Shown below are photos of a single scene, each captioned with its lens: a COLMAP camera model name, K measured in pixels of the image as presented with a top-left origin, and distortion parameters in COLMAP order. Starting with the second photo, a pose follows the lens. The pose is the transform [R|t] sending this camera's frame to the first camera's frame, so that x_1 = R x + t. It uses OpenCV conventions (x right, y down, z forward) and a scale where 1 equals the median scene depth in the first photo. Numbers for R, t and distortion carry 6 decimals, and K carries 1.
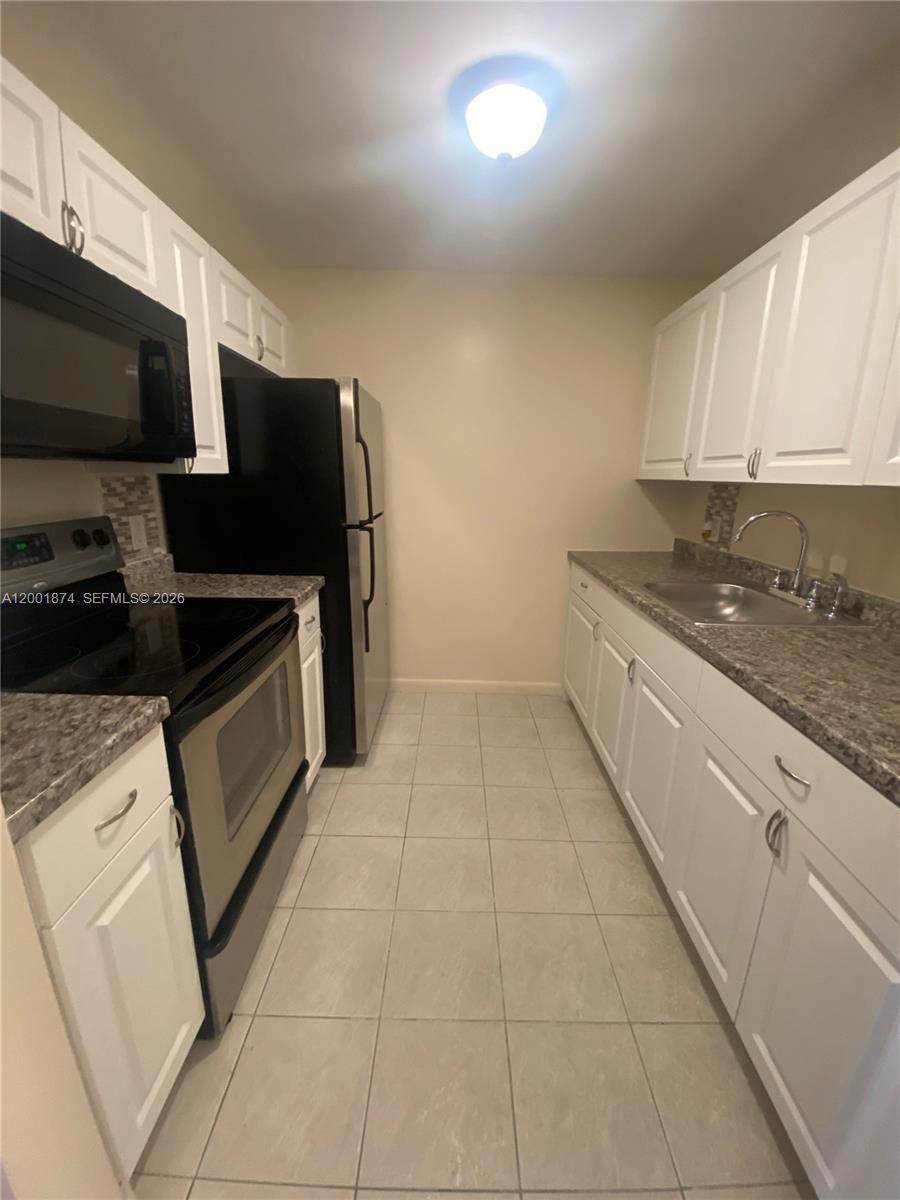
lens RADIAL K [[487.0, 0, 454.0], [0, 487.0, 603.0], [0, 0, 1]] dist [0.025410, -0.023065]
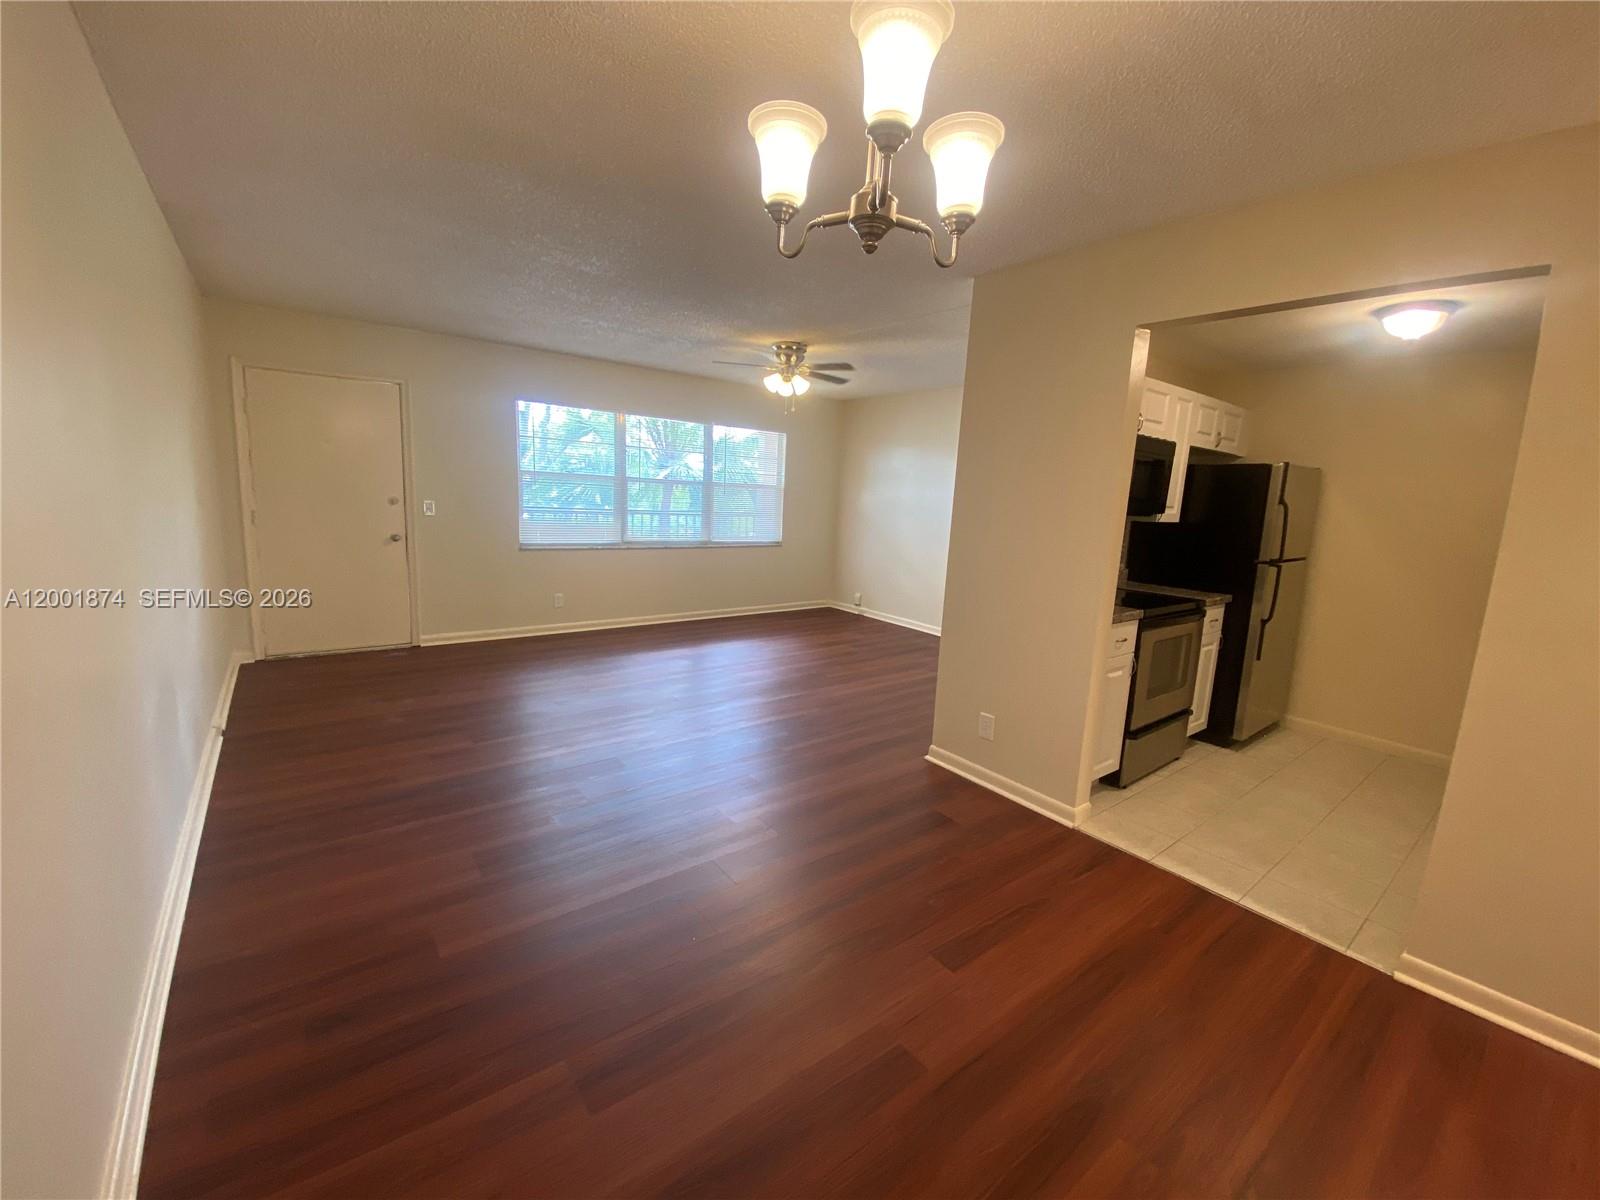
lens RADIAL K [[666.2, 0, 800.1], [0, 666.2, 604.4], [0, 0, 1]] dist [-0.000533, -0.000045]
pose [[0.630835, 0.136239, -0.763863, 0.483610], [-0.231074, 0.972782, -0.017331, 0.337287], [0.740711, 0.187442, 0.645146, -1.339291]]
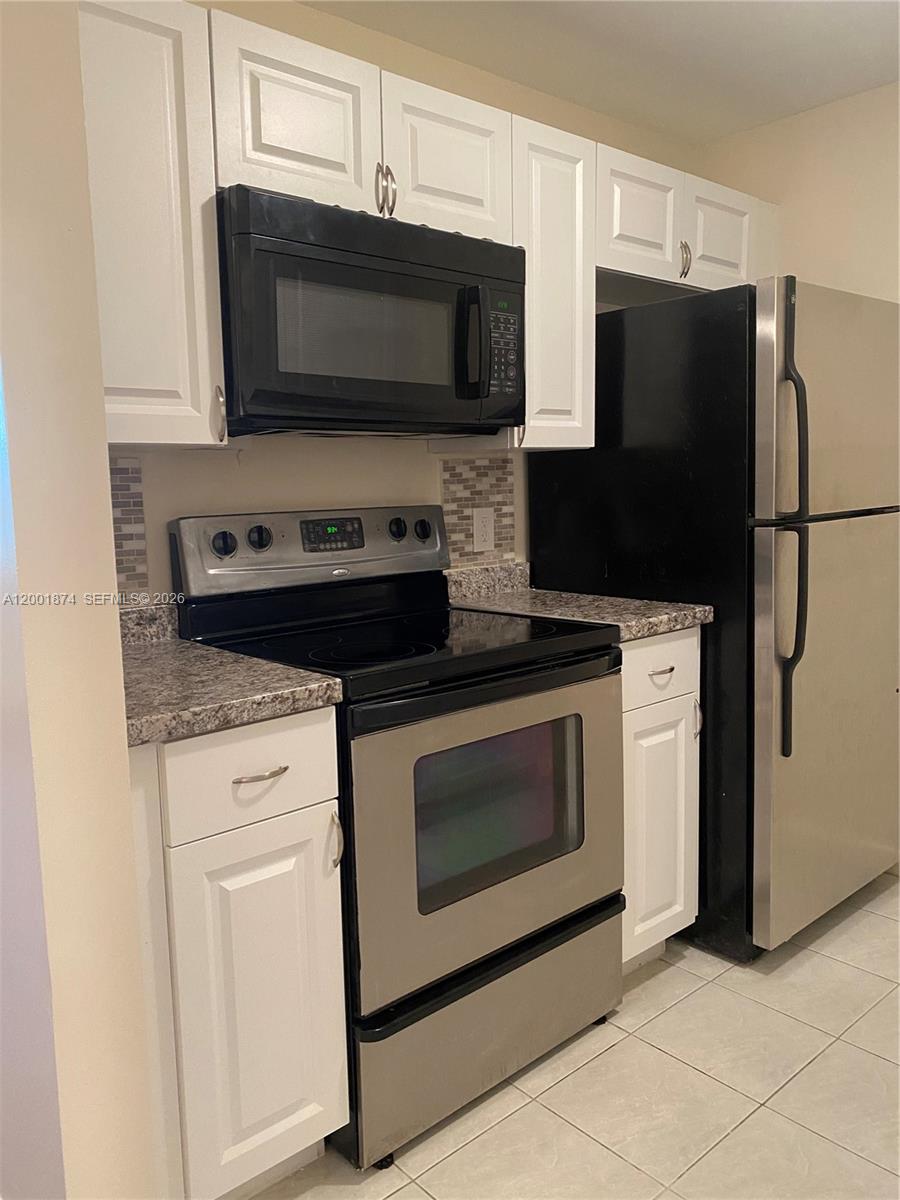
lens RADIAL K [[922.7, 0, 435.4], [0, 922.7, 598.4], [0, 0, 1]] dist [0.112917, -0.188513]
pose [[0.665715, 0.057796, -0.743965, 0.411510], [-0.154272, 0.986116, -0.061437, 0.066345], [0.730085, 0.155672, 0.665388, -0.005666]]
